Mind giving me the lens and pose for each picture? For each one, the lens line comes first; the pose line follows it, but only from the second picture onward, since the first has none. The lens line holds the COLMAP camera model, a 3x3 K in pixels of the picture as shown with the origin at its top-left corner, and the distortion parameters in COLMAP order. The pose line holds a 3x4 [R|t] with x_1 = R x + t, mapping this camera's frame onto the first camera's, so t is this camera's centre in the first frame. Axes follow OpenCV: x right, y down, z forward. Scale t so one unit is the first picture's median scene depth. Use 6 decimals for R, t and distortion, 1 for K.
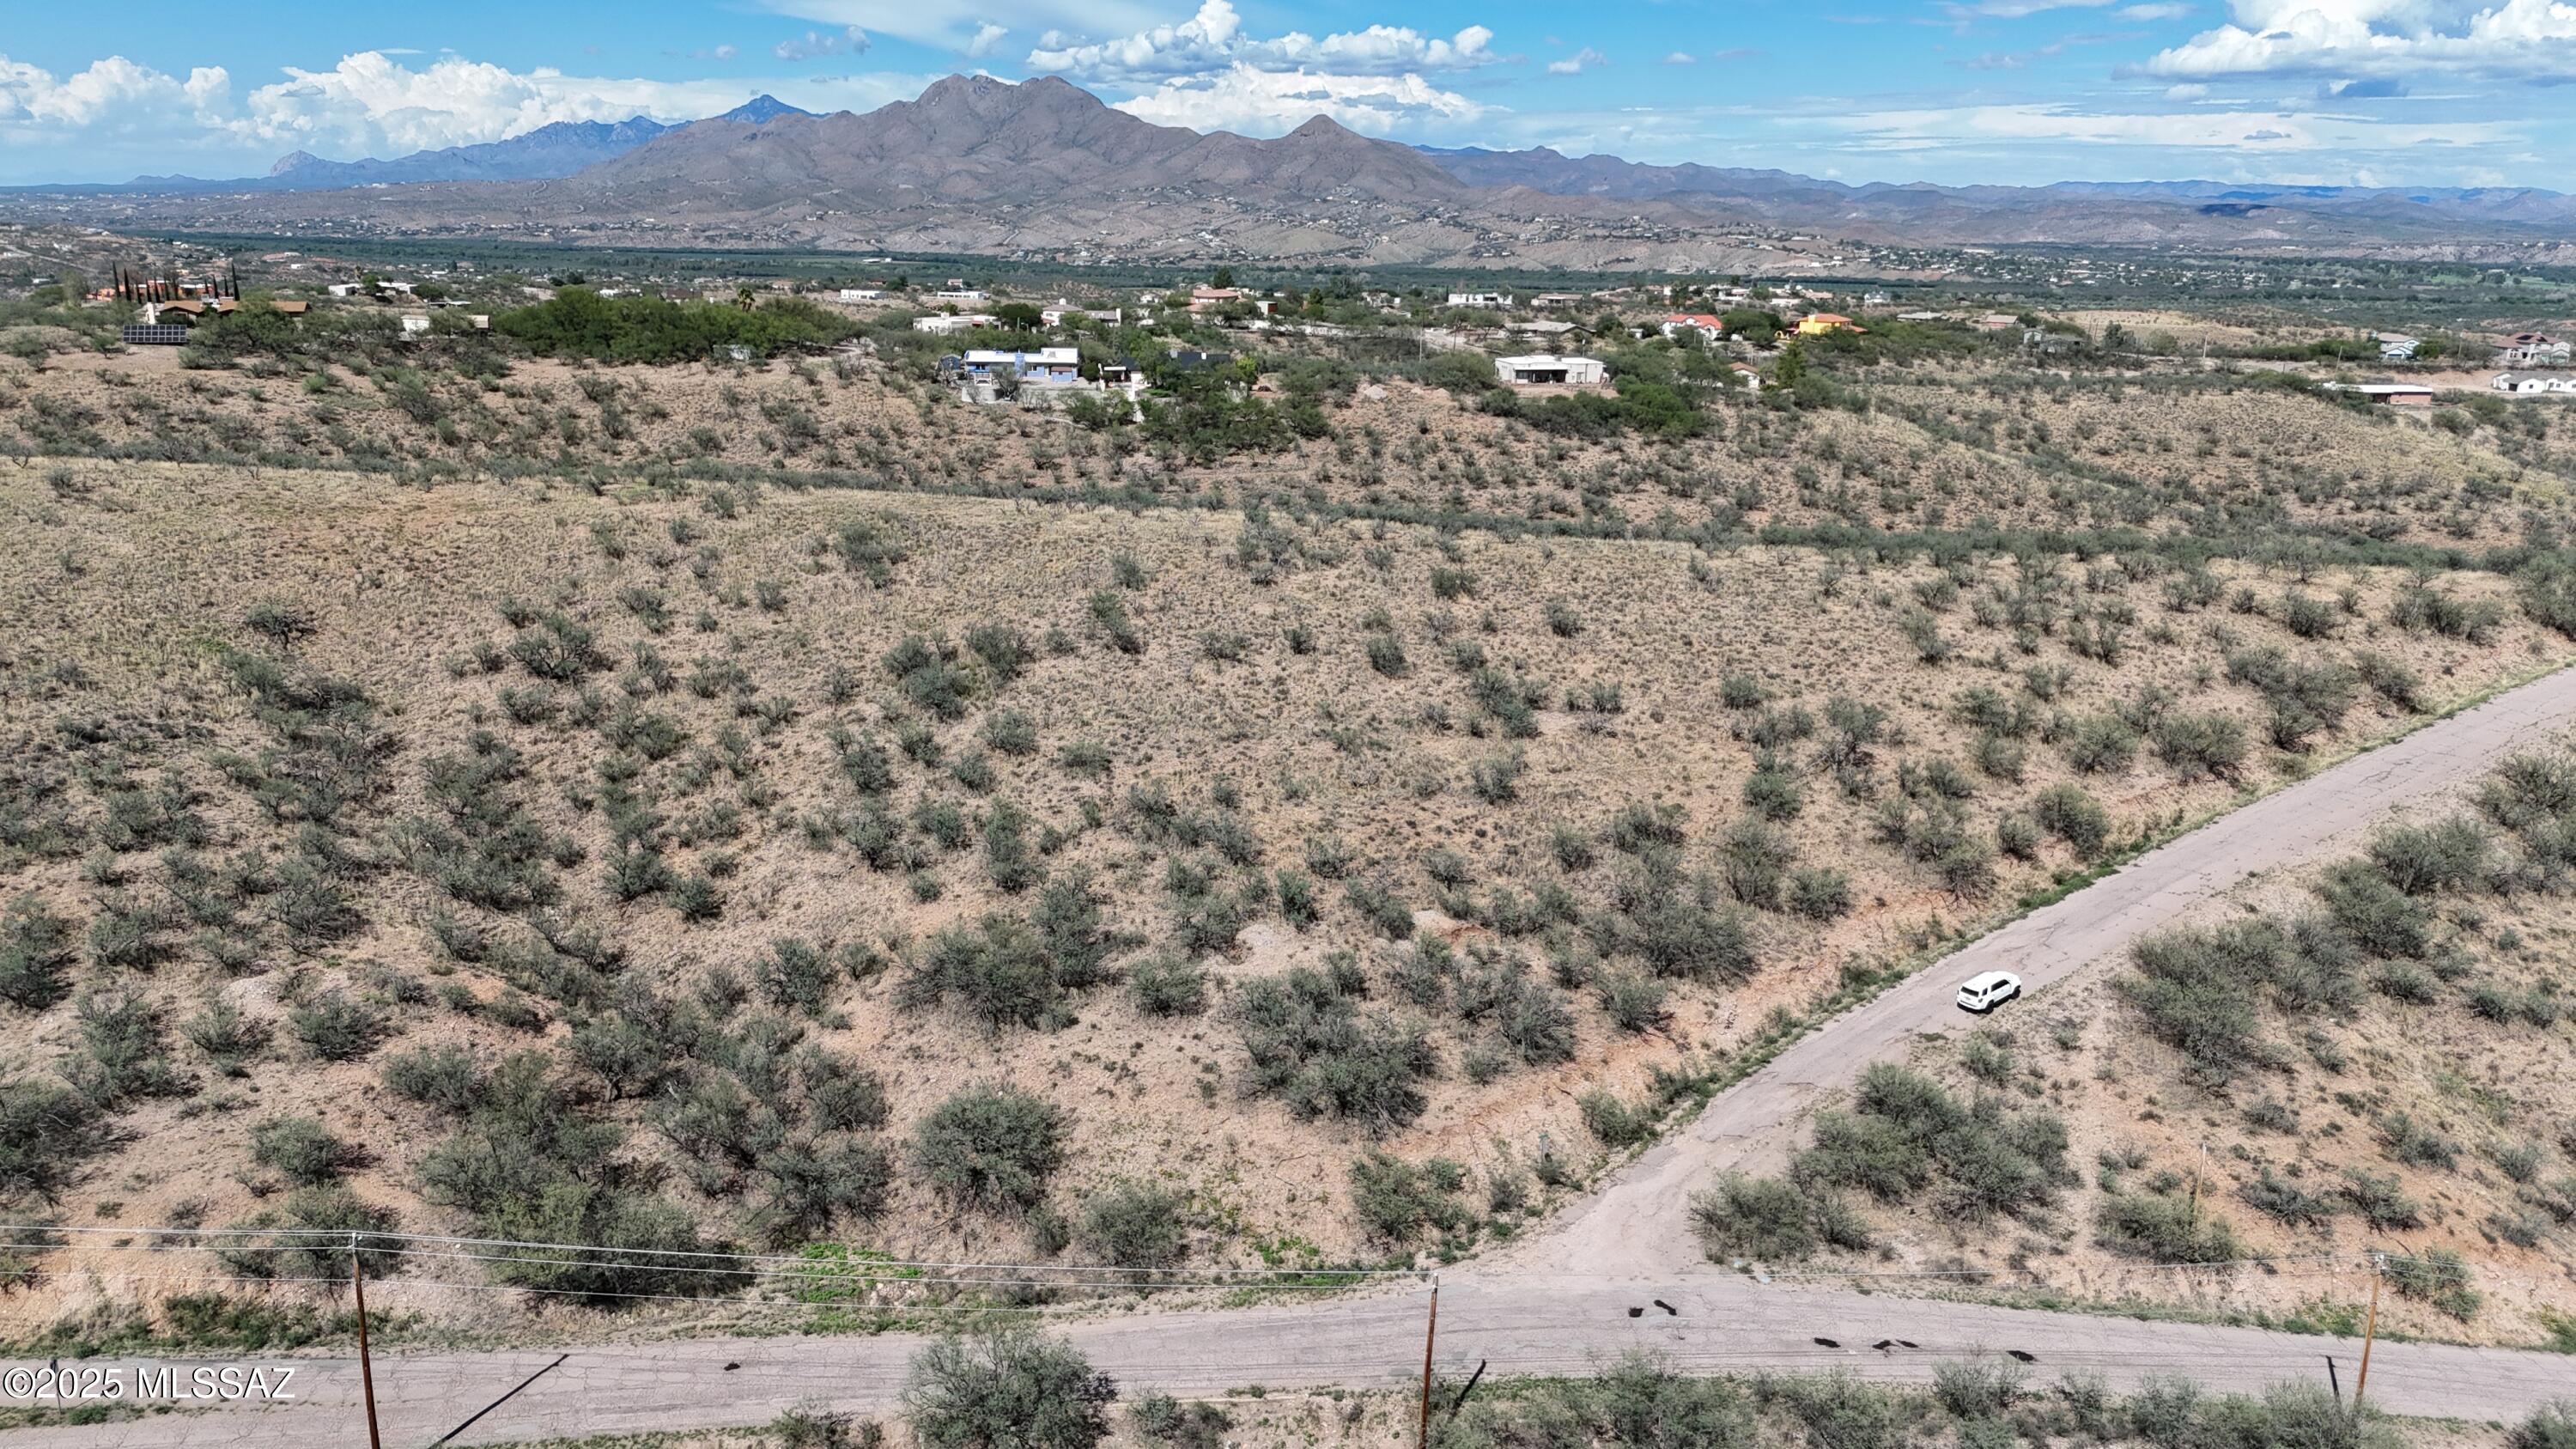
lens RADIAL K [[1877.5, 0, 1291.1], [0, 1877.5, 723.2], [0, 0, 1]] dist [0.073355, -0.057565]
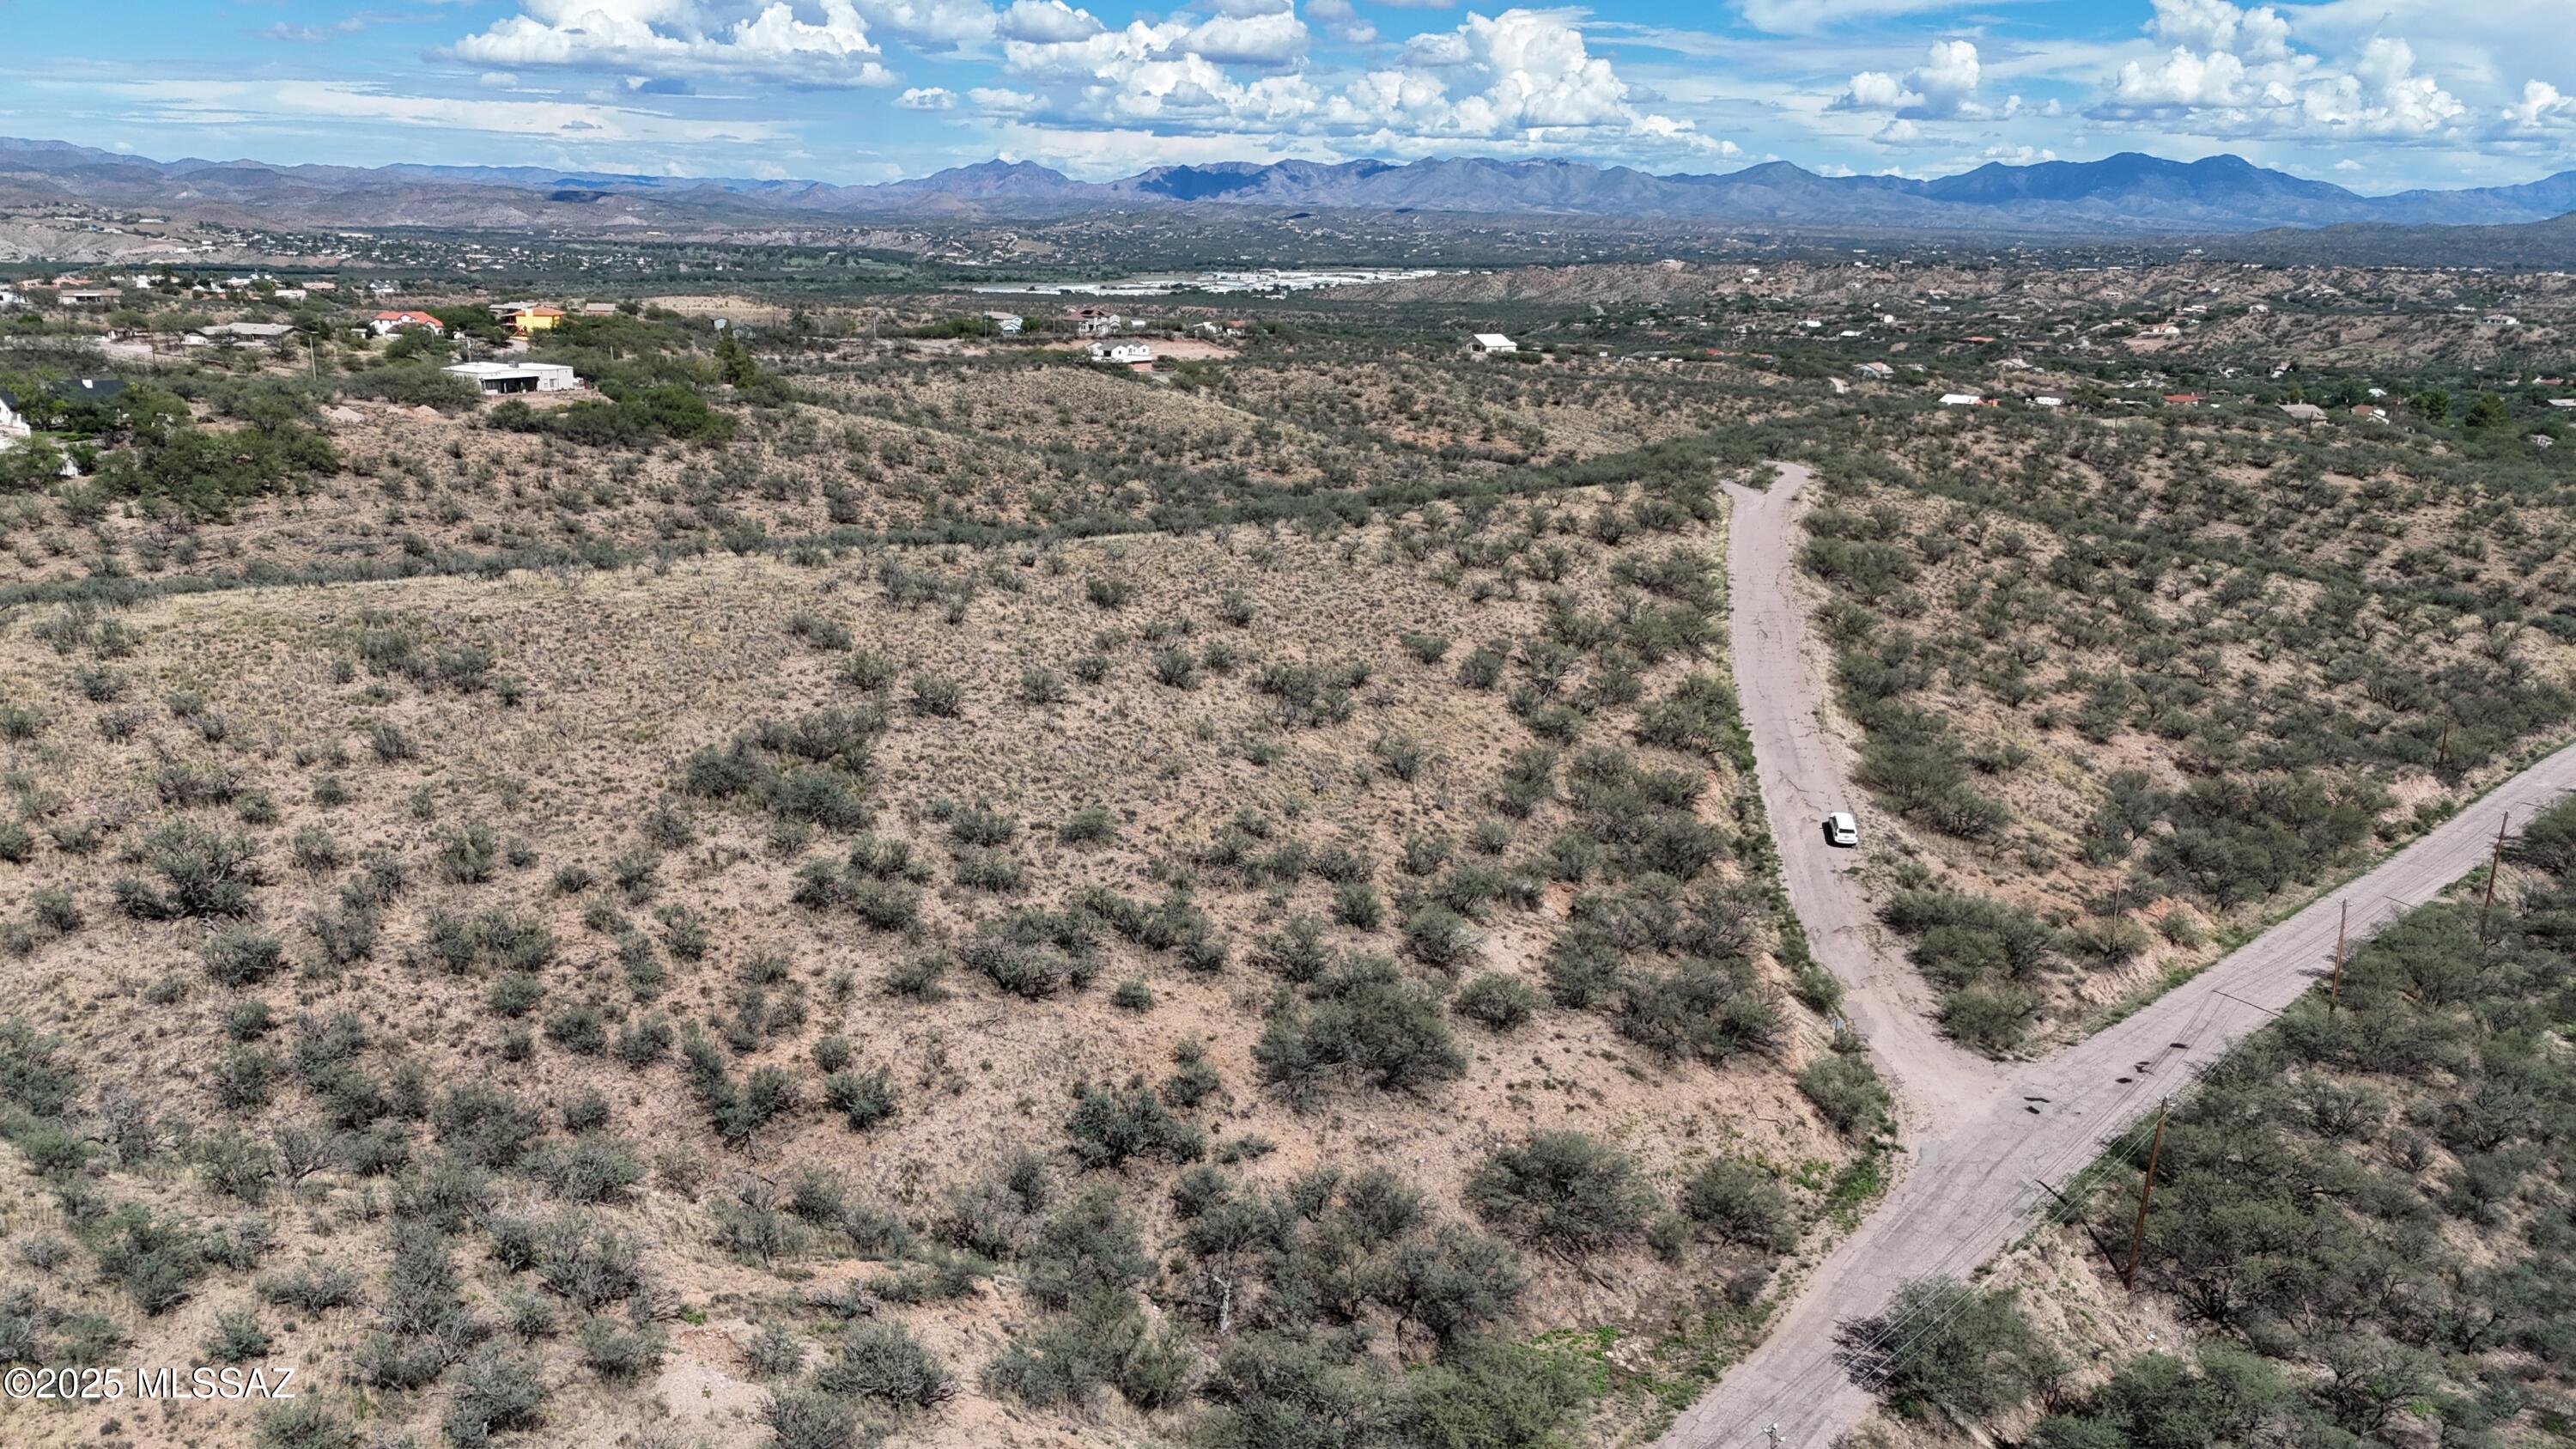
lens RADIAL K [[1877.5, 0, 1280.0], [0, 1877.5, 722.8], [0, 0, 1]] dist [0.073355, -0.057565]
pose [[0.709569, -0.188390, 0.678985, -0.699469], [0.183350, 0.979768, 0.080236, -0.093314], [-0.680364, 0.067559, 0.729754, 0.295251]]
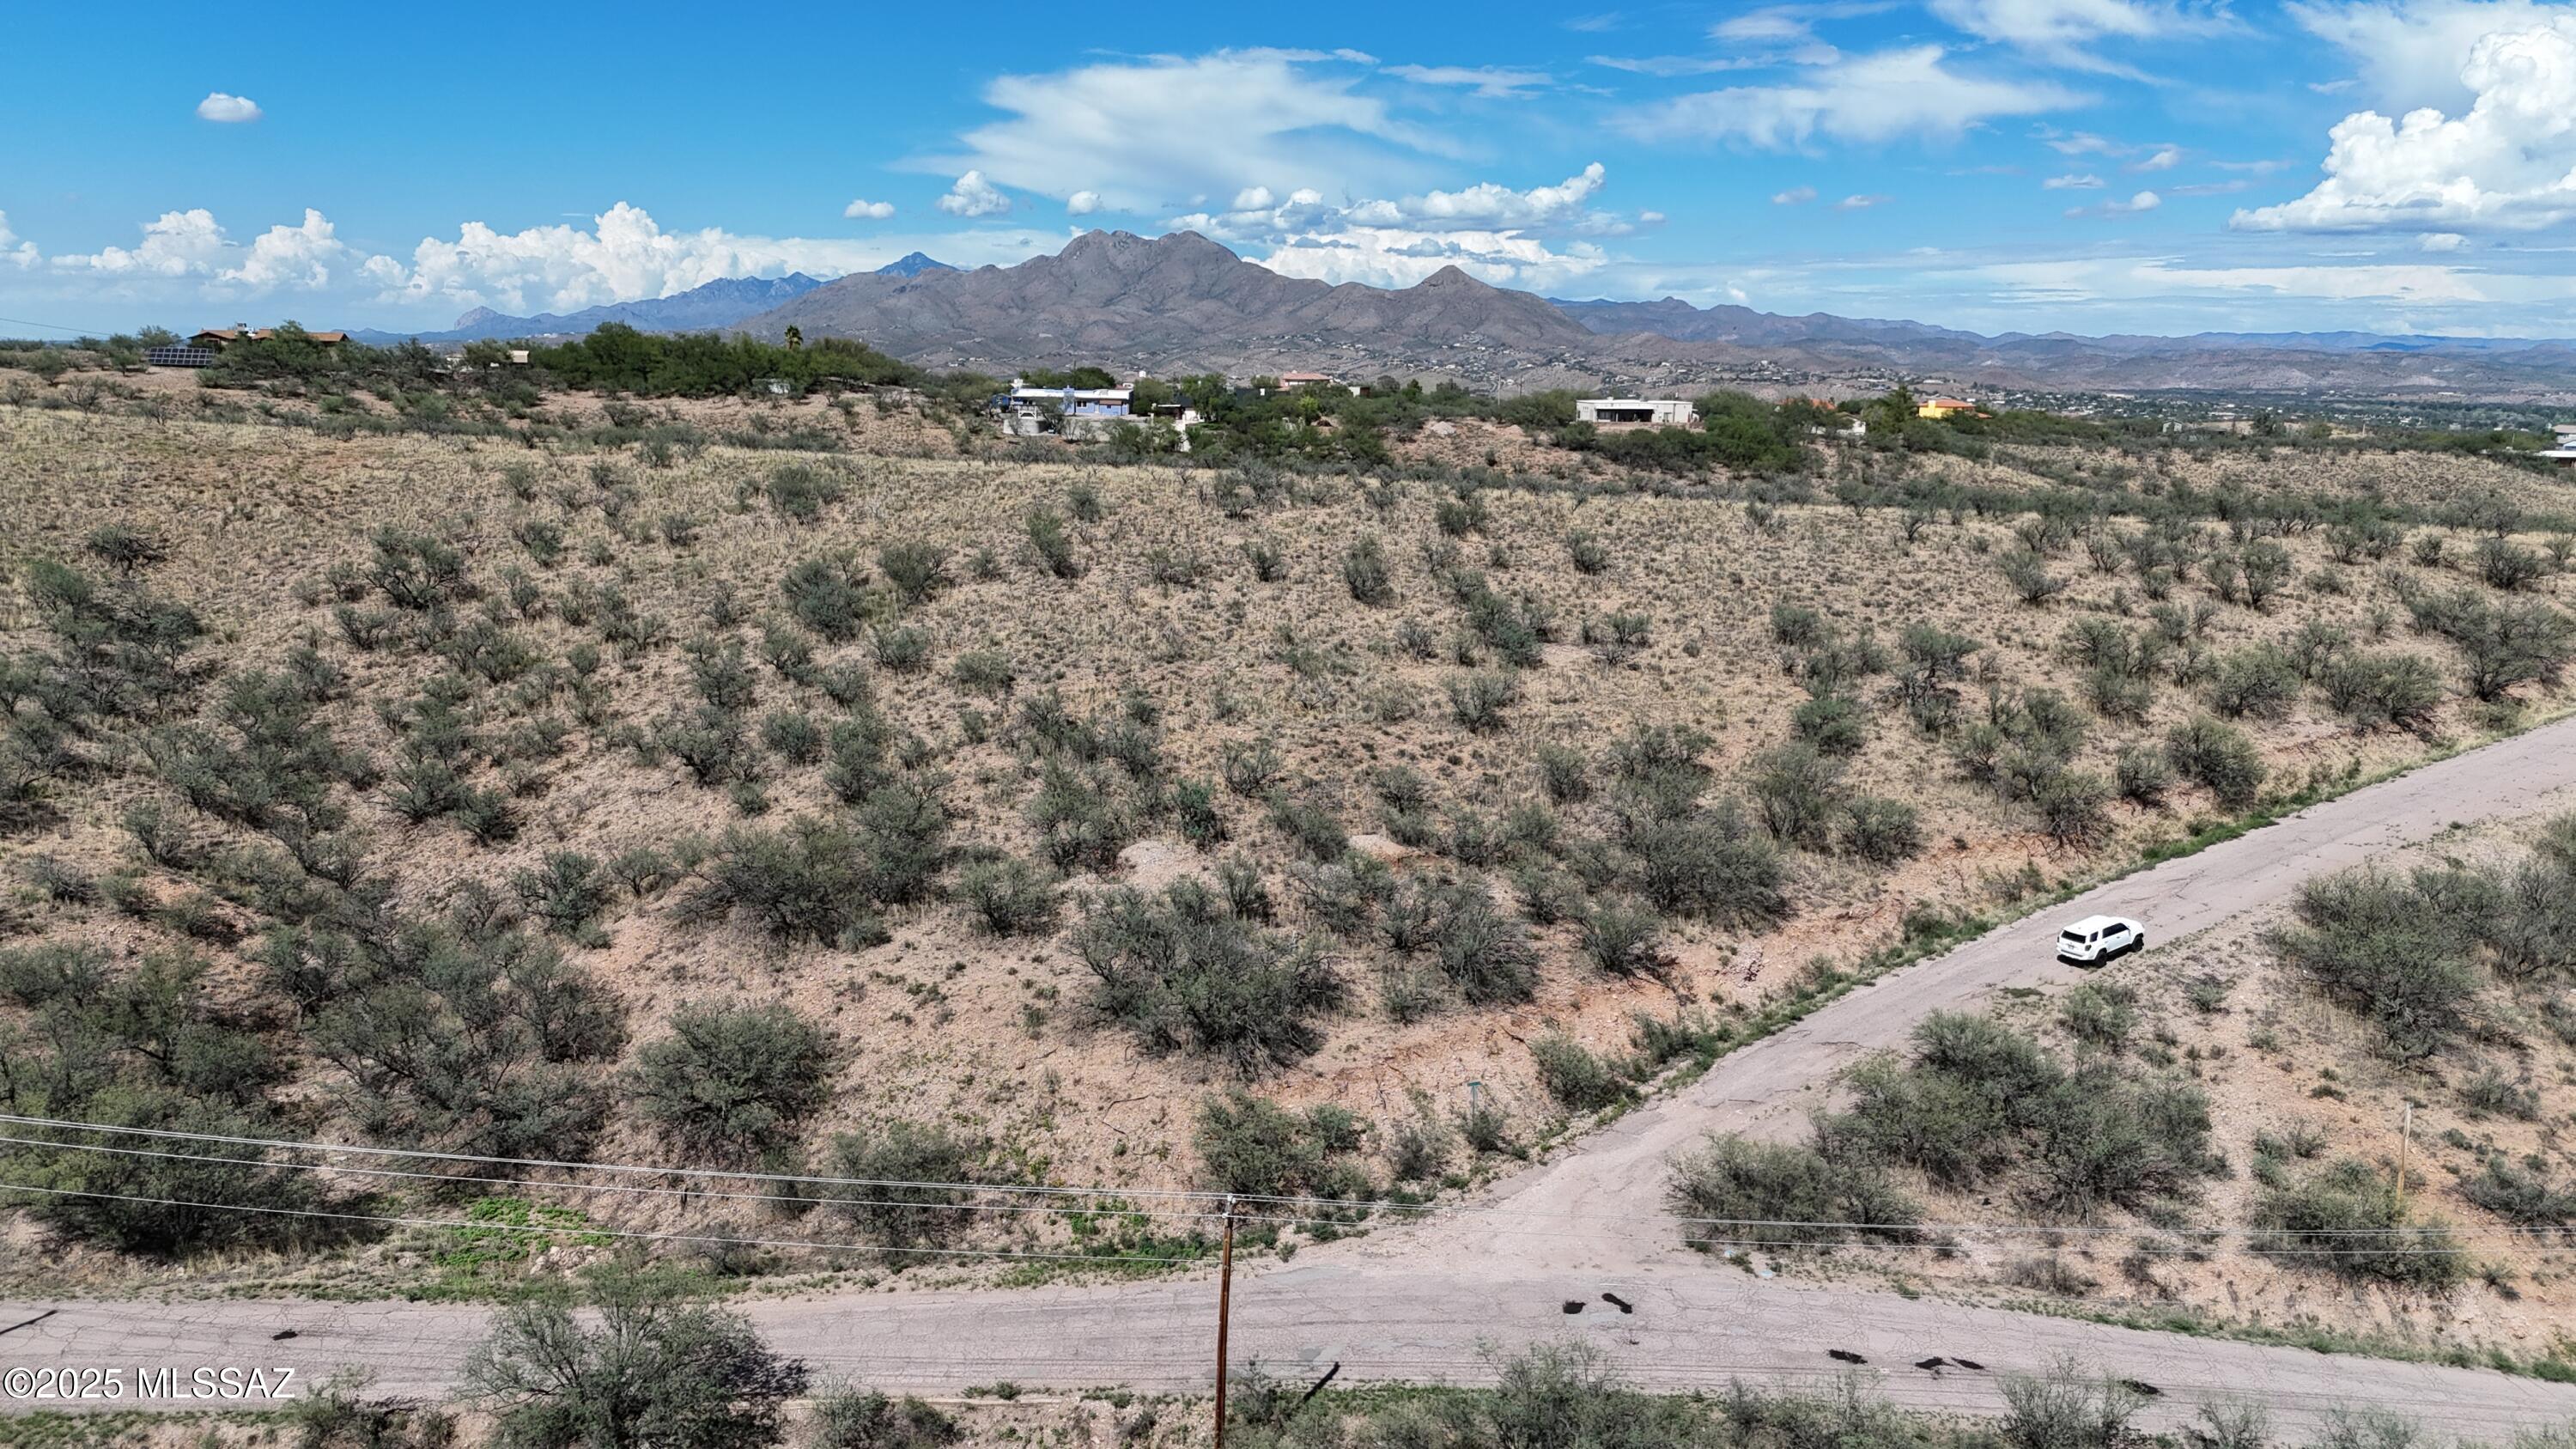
lens RADIAL K [[1877.5, 0, 1288.5], [0, 1877.5, 726.5], [0, 0, 1]] dist [0.073355, -0.057565]
pose [[0.997672, 0.012507, -0.067041, 0.087288], [-0.017311, 0.997285, -0.071570, 0.107023], [0.065964, 0.072564, 0.995180, 0.201522]]
